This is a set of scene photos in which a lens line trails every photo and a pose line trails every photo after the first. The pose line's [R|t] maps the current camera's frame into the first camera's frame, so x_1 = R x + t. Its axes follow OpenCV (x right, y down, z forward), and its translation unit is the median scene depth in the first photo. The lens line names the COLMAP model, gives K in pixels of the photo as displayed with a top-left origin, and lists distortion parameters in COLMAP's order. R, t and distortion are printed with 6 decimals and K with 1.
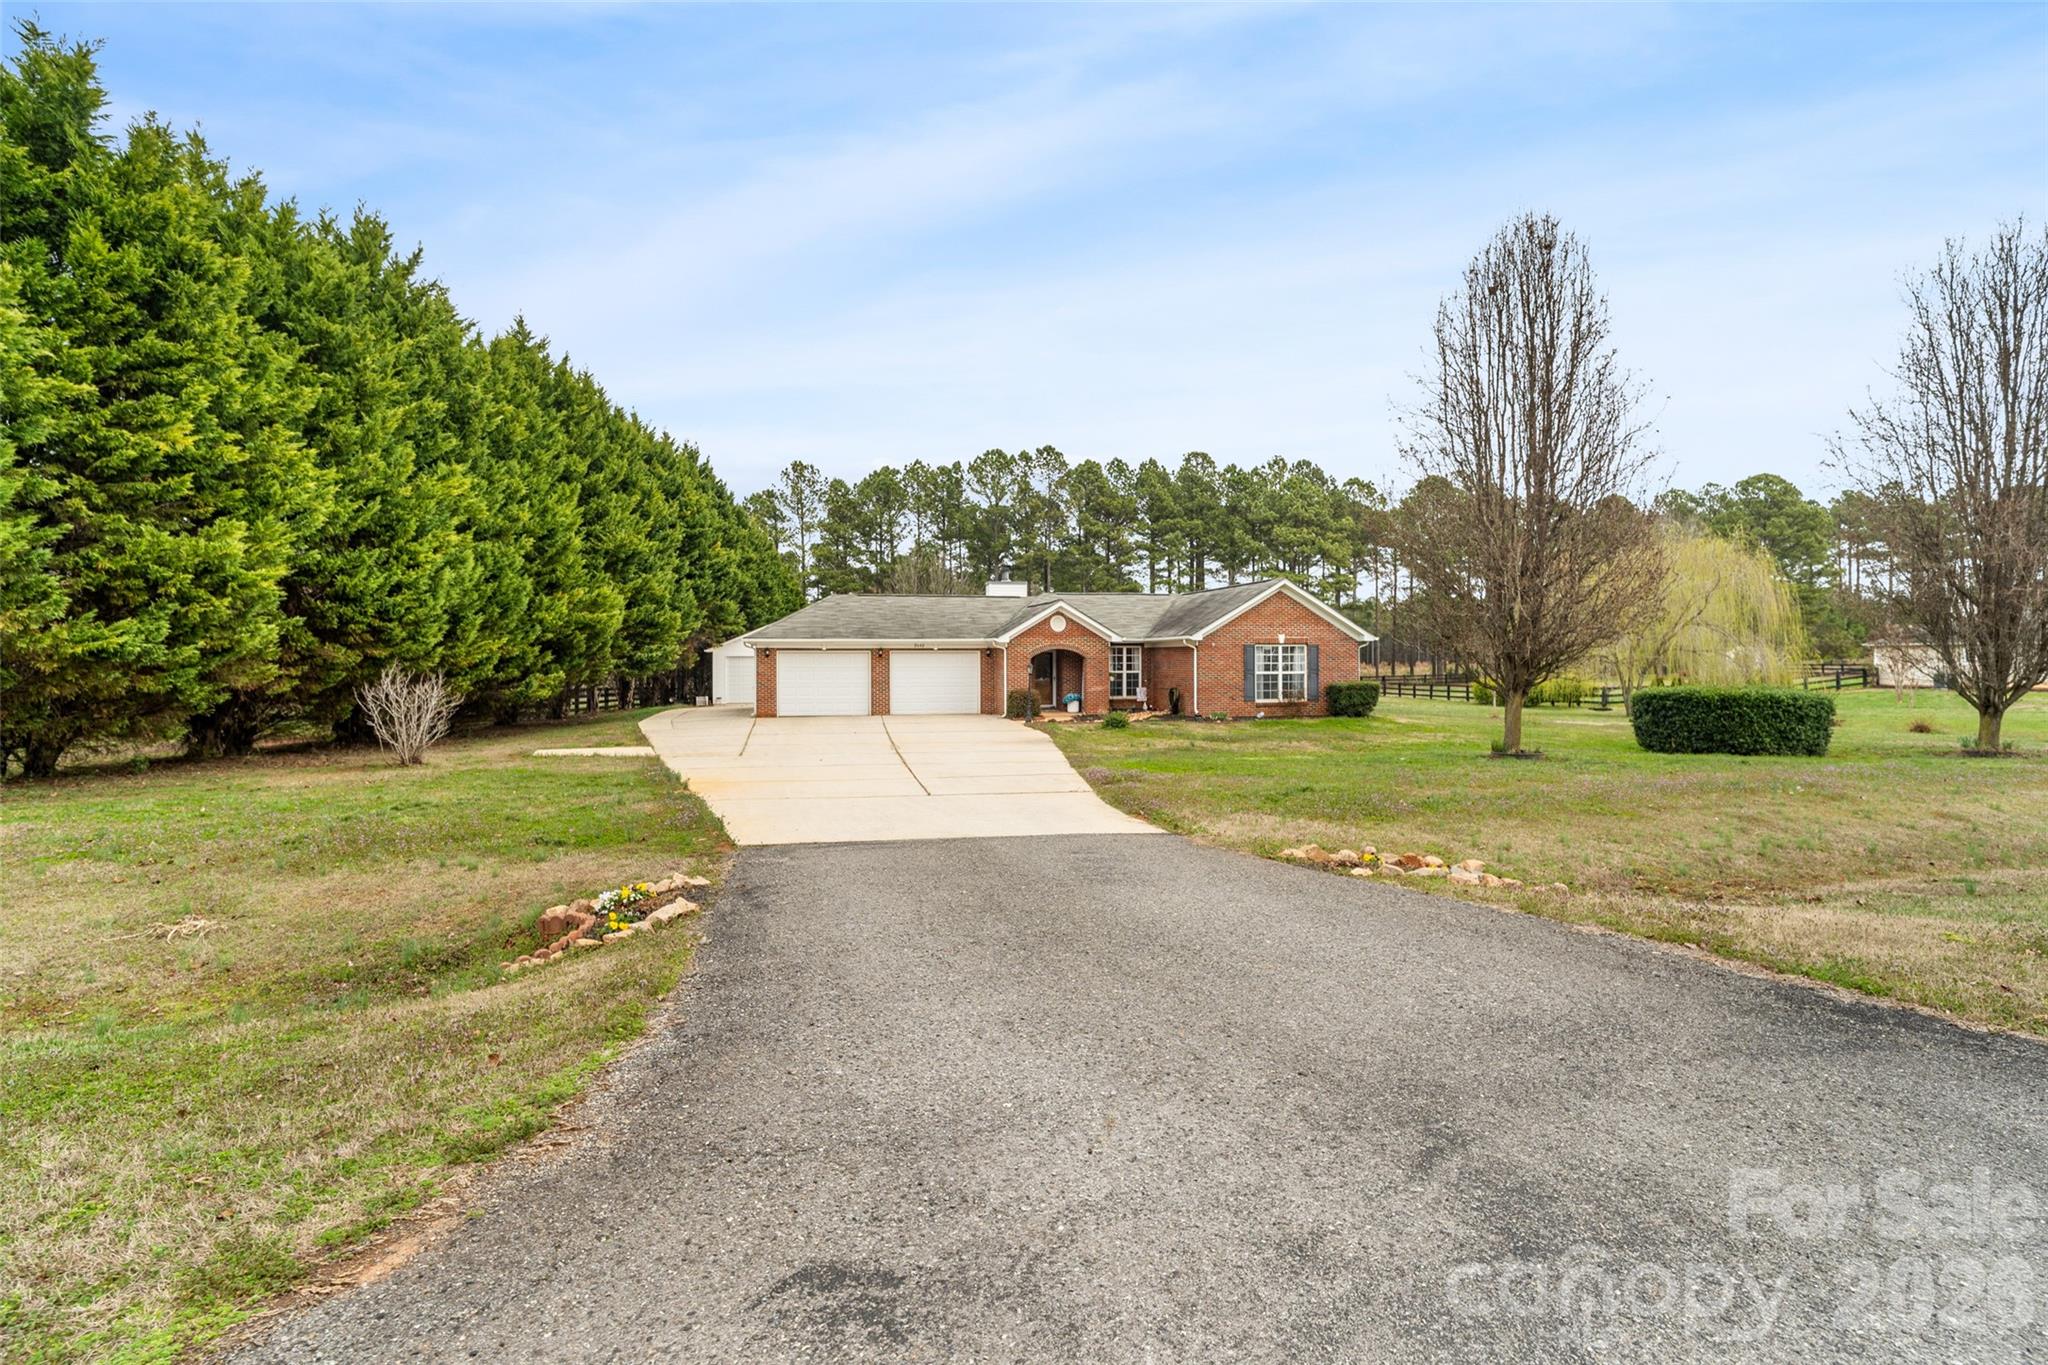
lens RADIAL K [[956.9, 0, 1021.7], [0, 956.9, 661.6], [0, 0, 1]] dist [-0.026629, 0.000066]
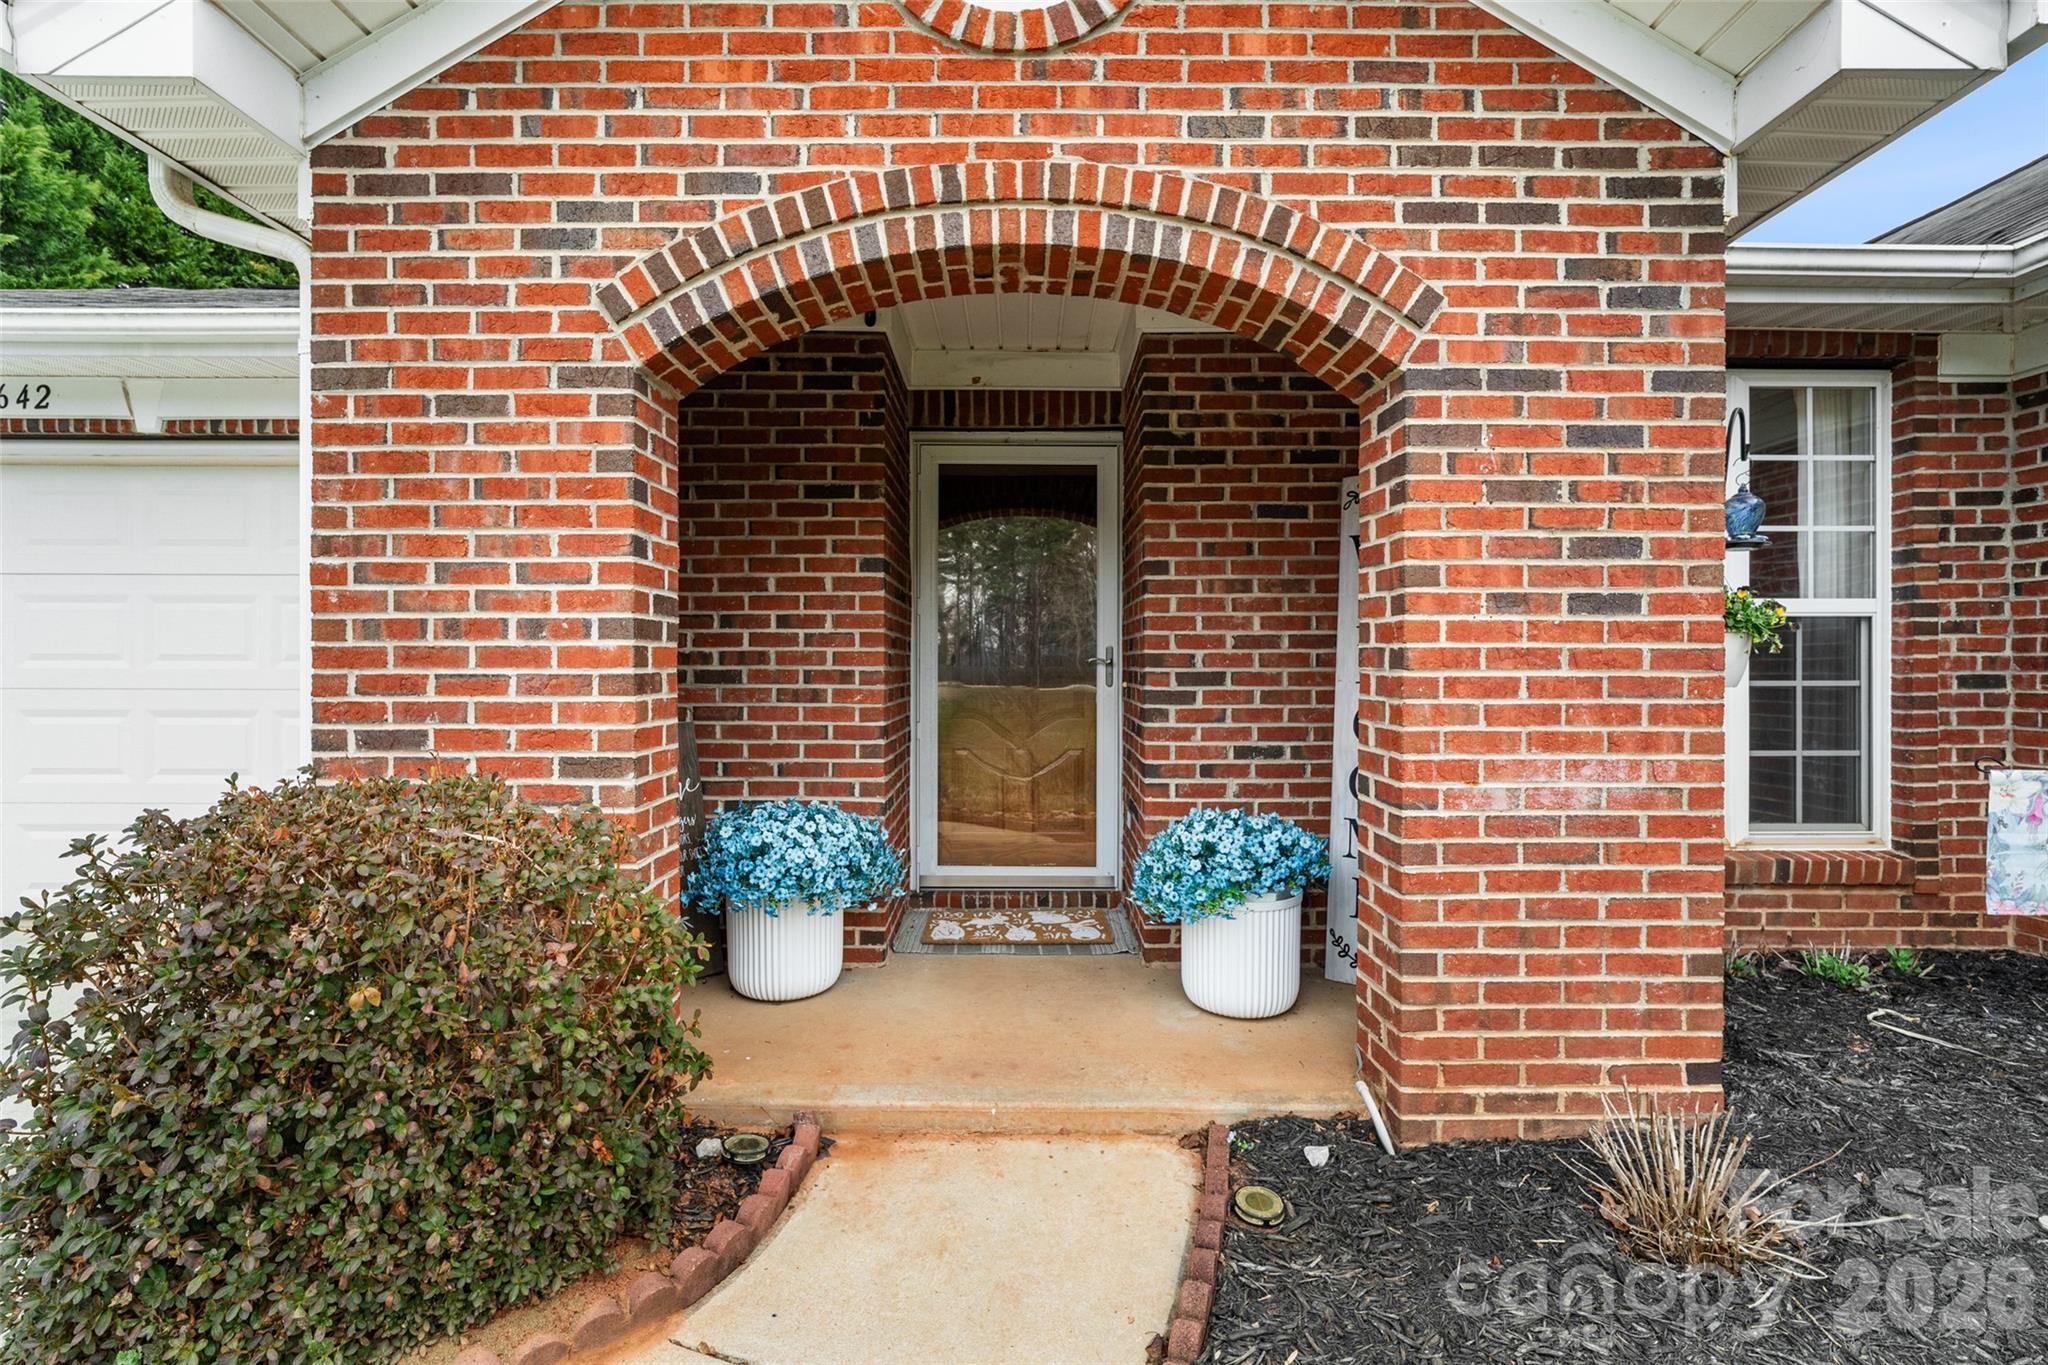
lens RADIAL K [[979.4, 0, 1022.6], [0, 979.4, 667.0], [0, 0, 1]] dist [-0.003553, 0.000404]
pose [[0.972477, 0.003110, -0.232977, 0.055870], [-0.004499, 0.999975, -0.005434, 0.019351], [0.232955, 0.006332, 0.972467, 0.903927]]
